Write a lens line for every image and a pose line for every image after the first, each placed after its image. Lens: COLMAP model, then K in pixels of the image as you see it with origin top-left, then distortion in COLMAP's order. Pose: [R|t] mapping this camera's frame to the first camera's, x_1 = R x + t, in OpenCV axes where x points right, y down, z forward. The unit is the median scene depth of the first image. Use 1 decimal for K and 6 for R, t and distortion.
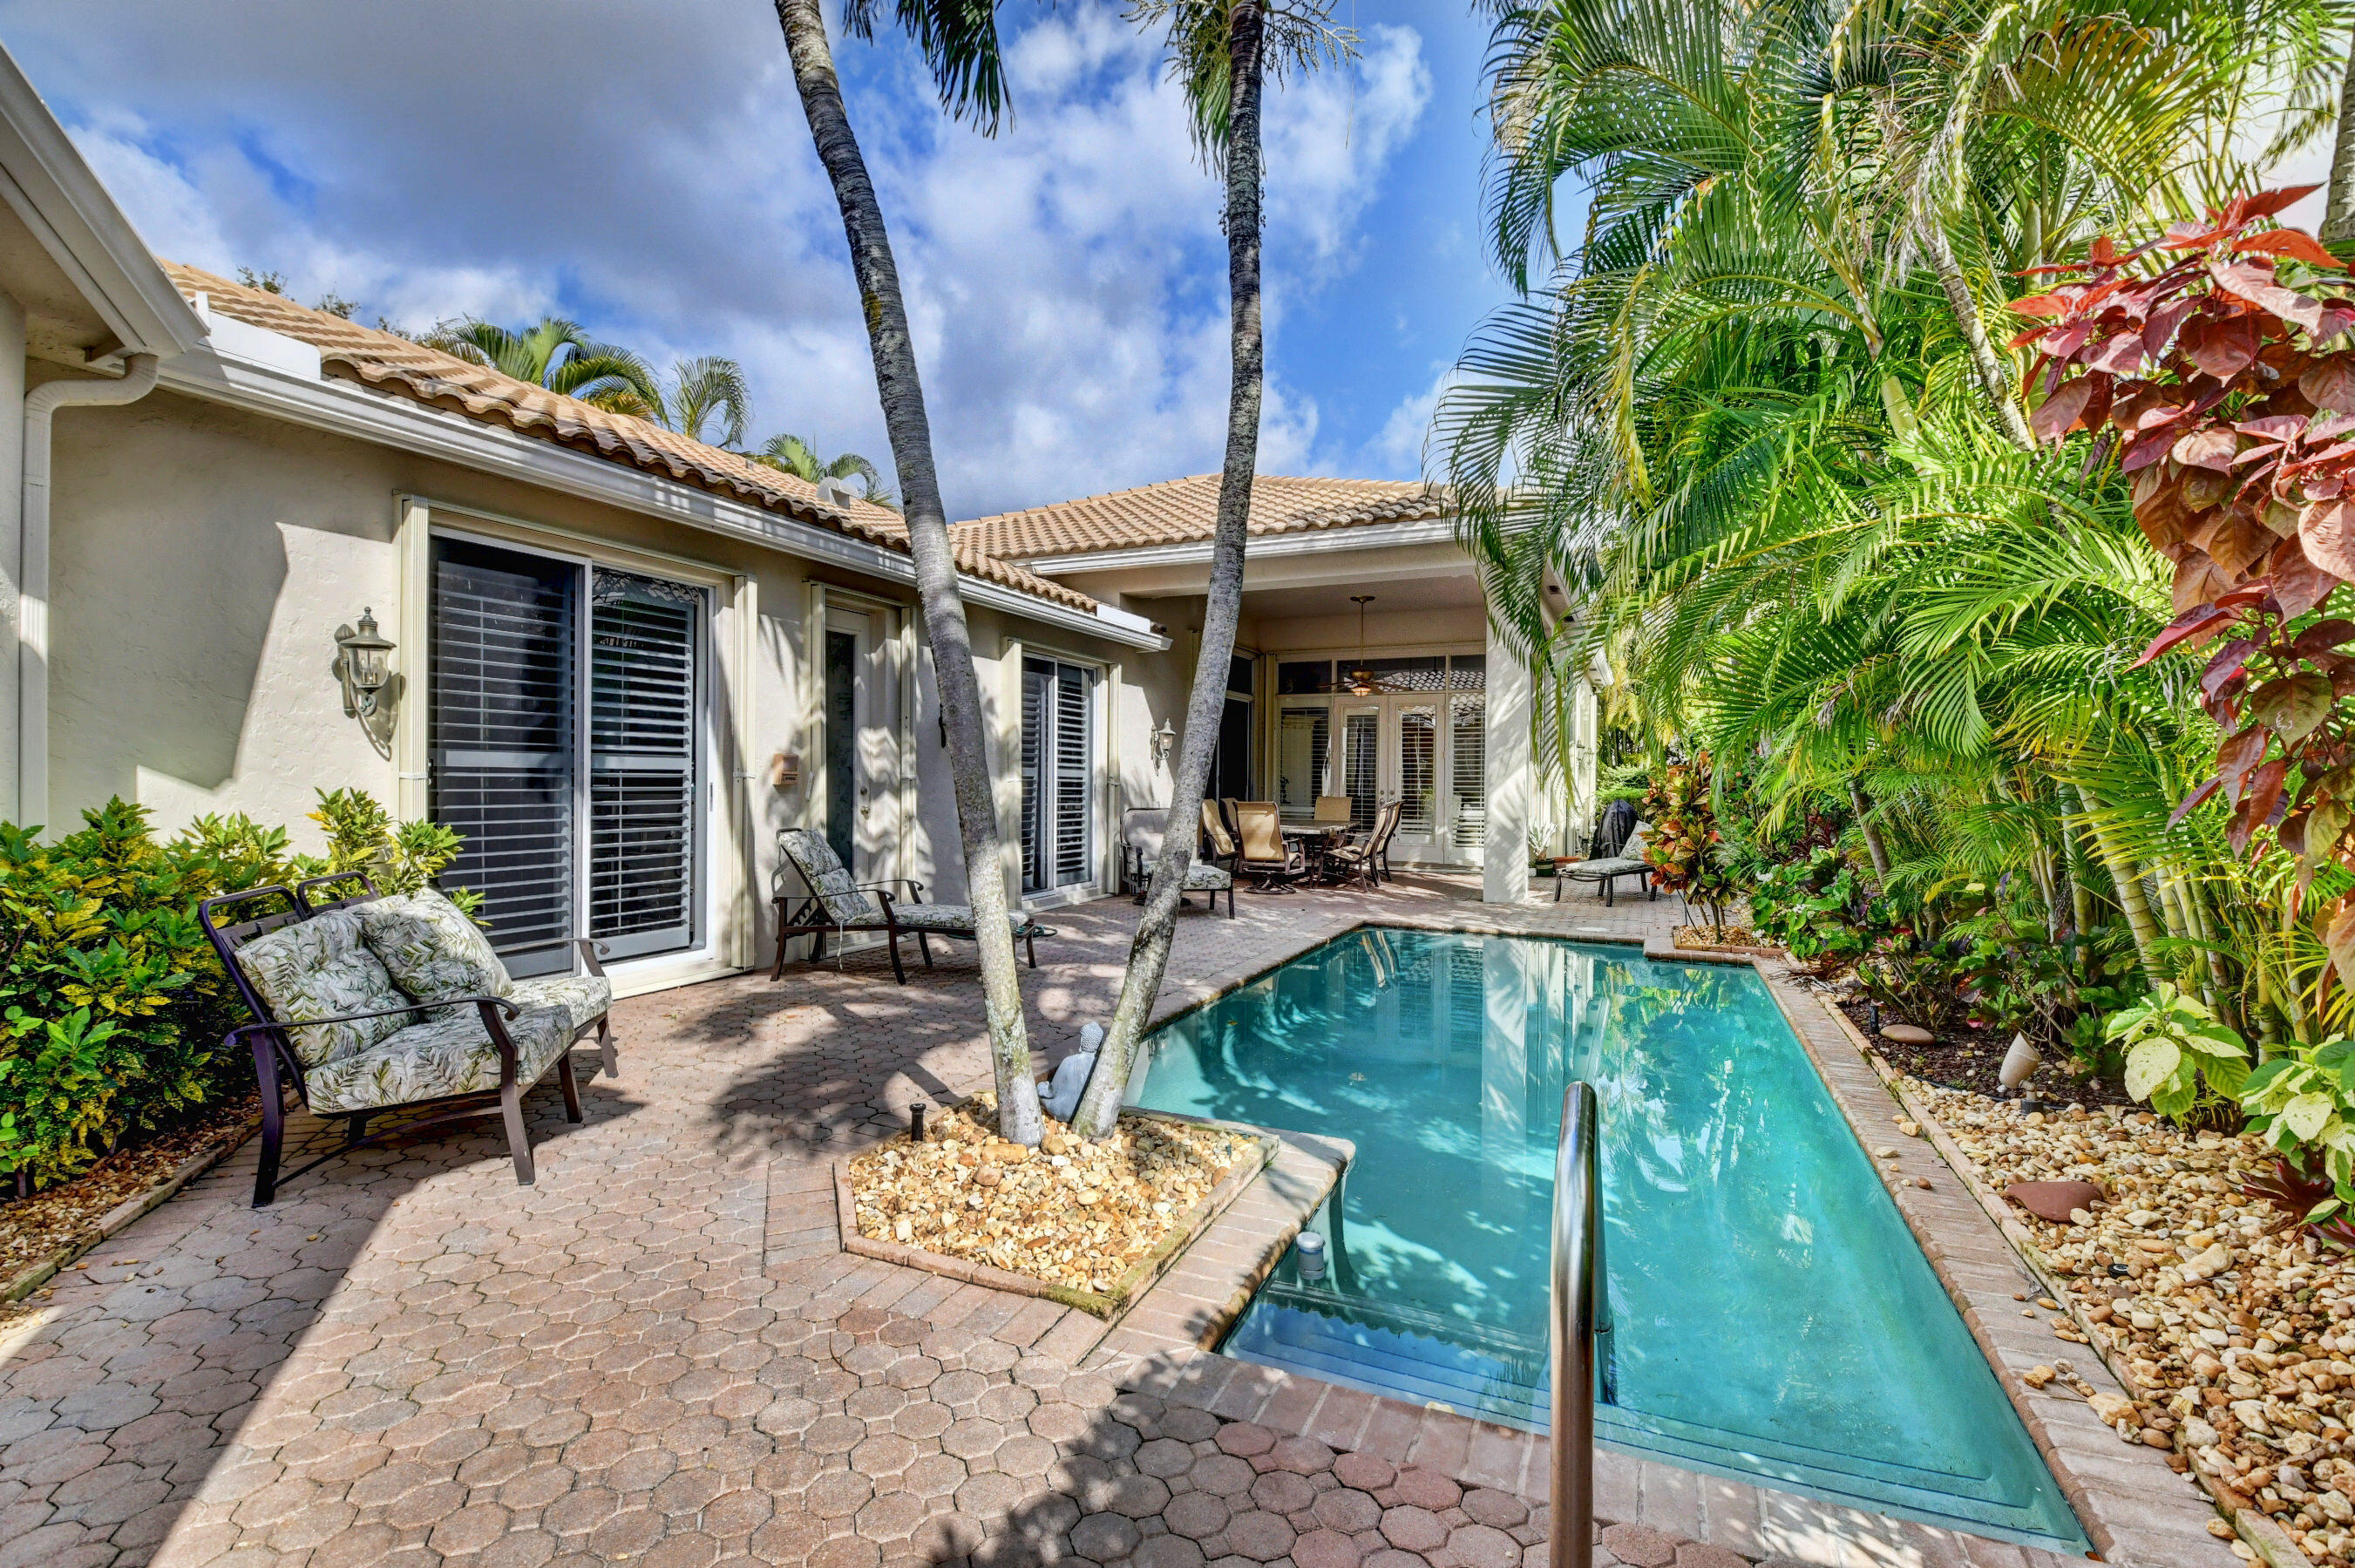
lens RADIAL K [[1035.7, 0, 1160.2], [0, 1035.7, 782.0], [0, 0, 1]] dist [-0.002113, -0.012747]
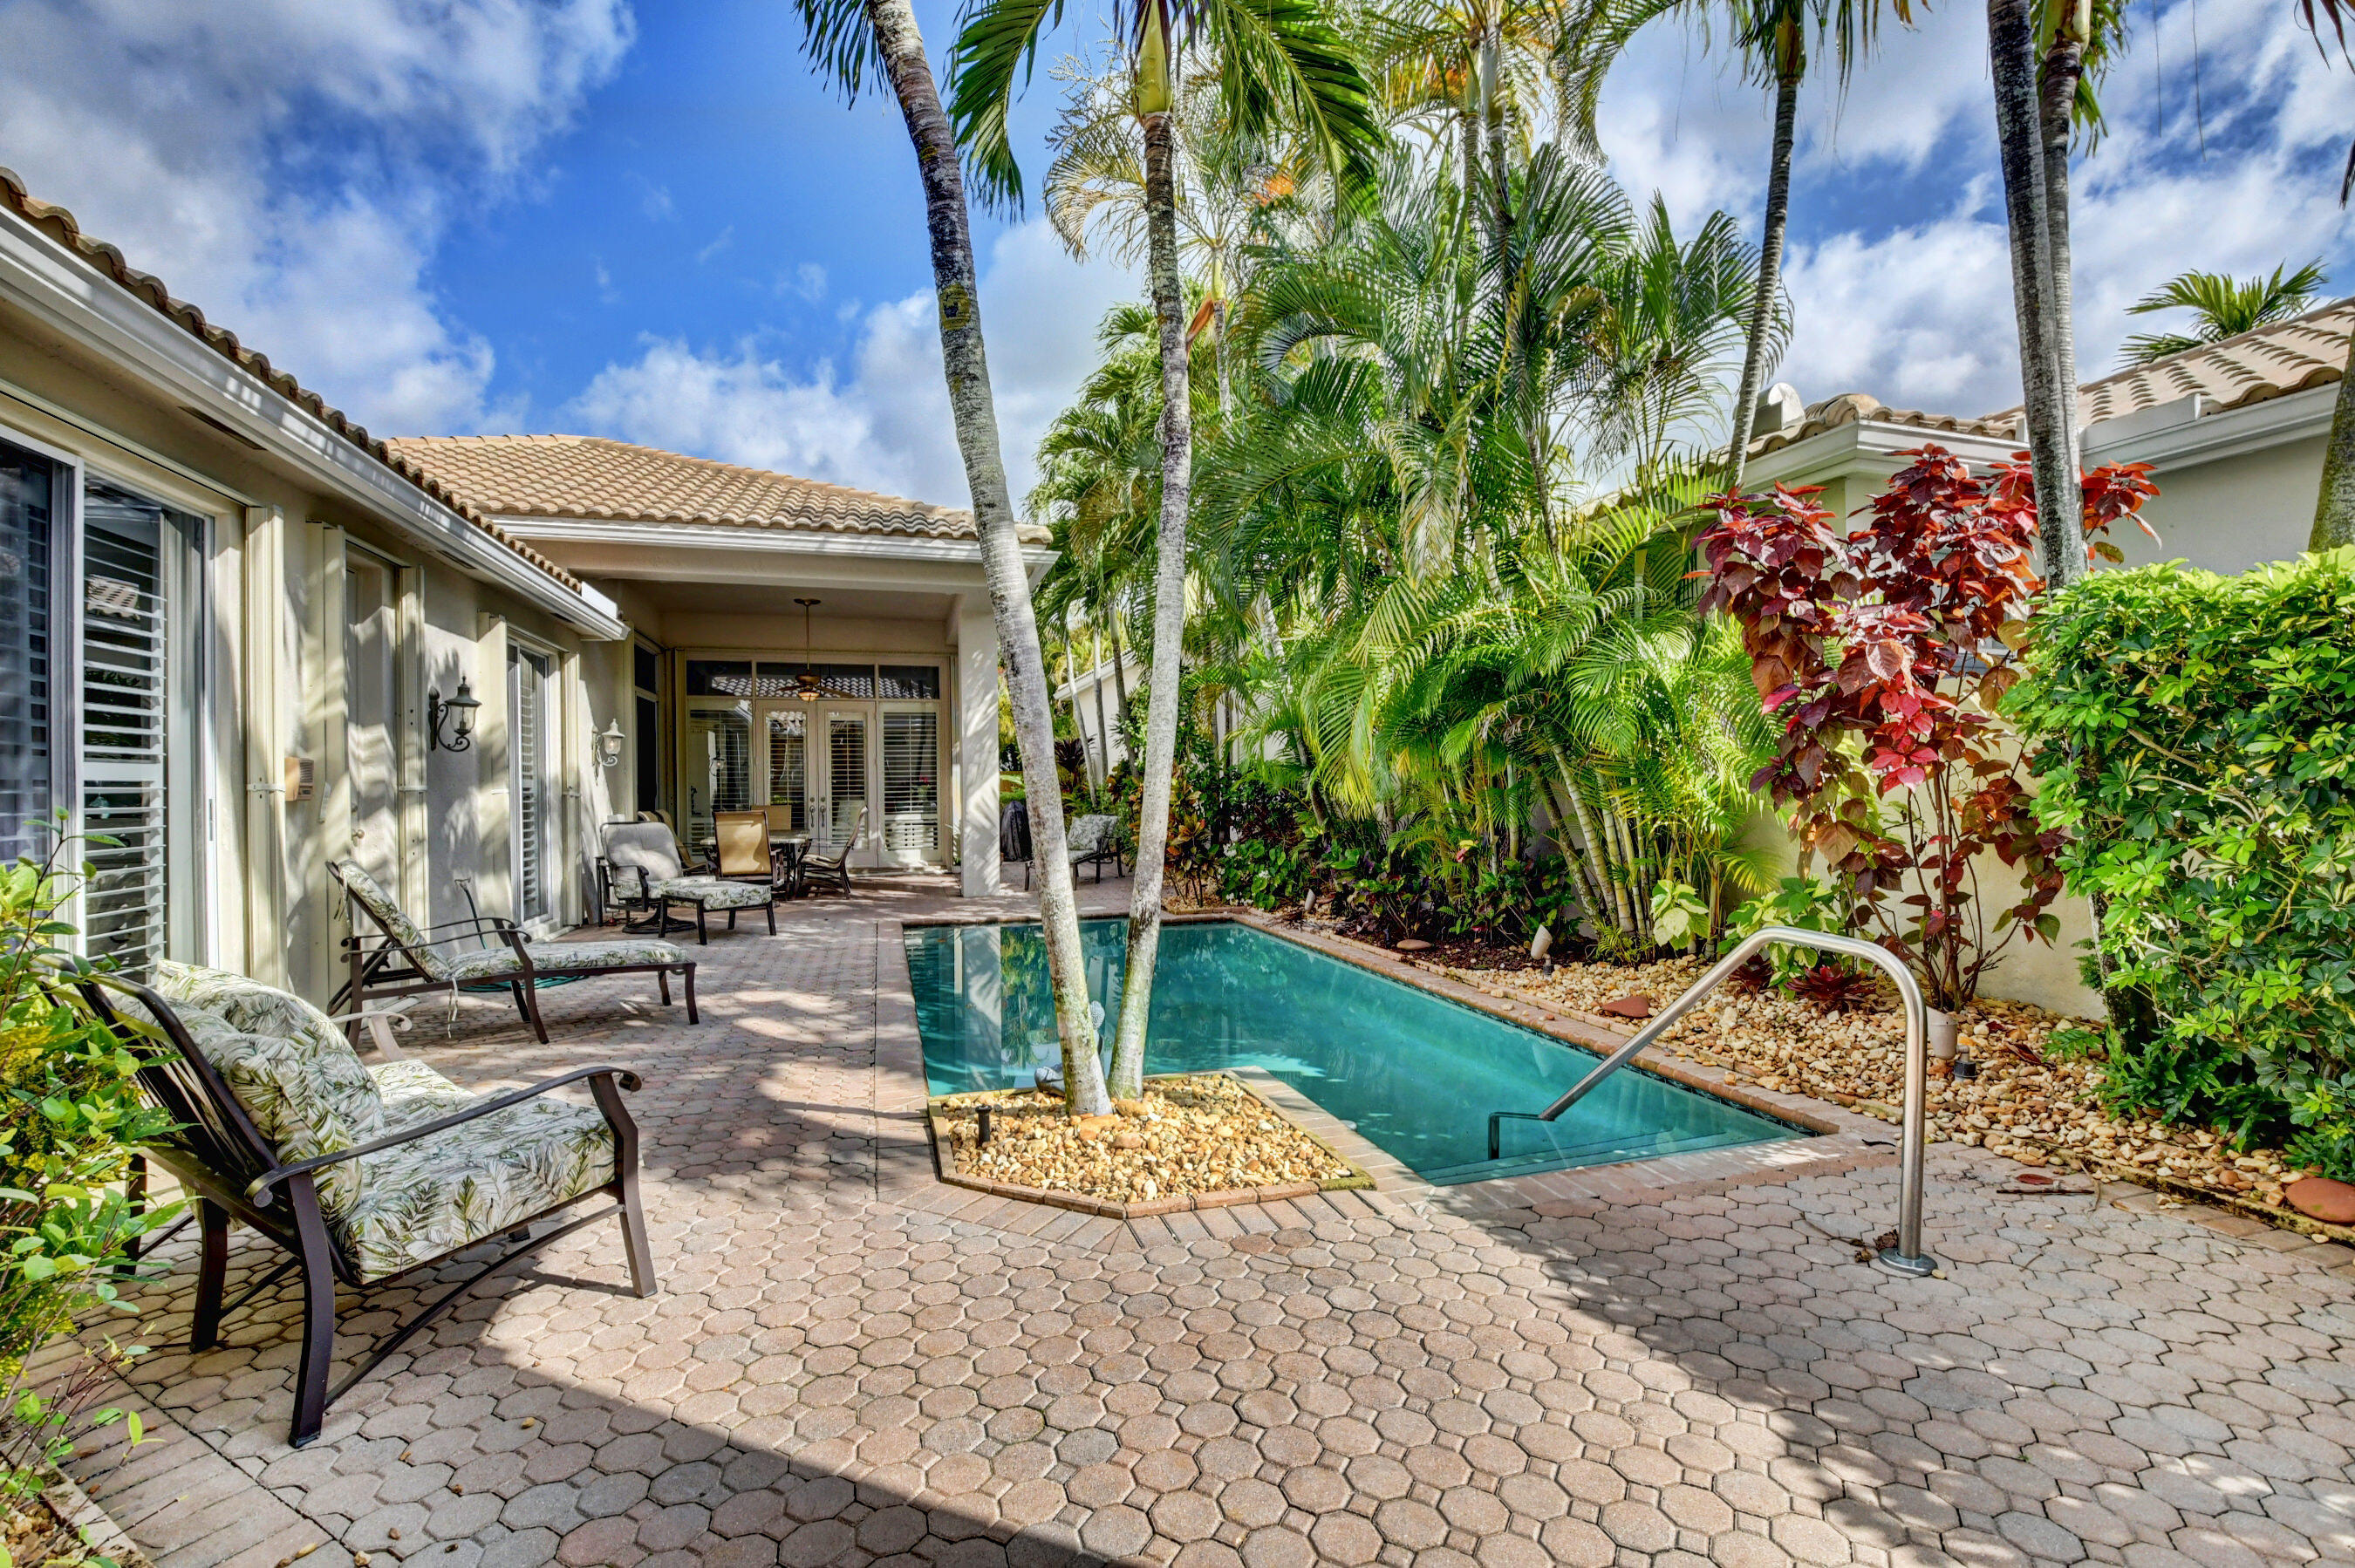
lens RADIAL K [[1035.6, 0, 1185.1], [0, 1035.6, 781.4], [0, 0, 1]] dist [-0.002113, -0.012747]
pose [[0.760646, -0.013976, 0.649016, -0.441472], [0.019102, 0.999817, -0.000858, 0.001904], [-0.648885, 0.013050, 0.760774, 0.067653]]
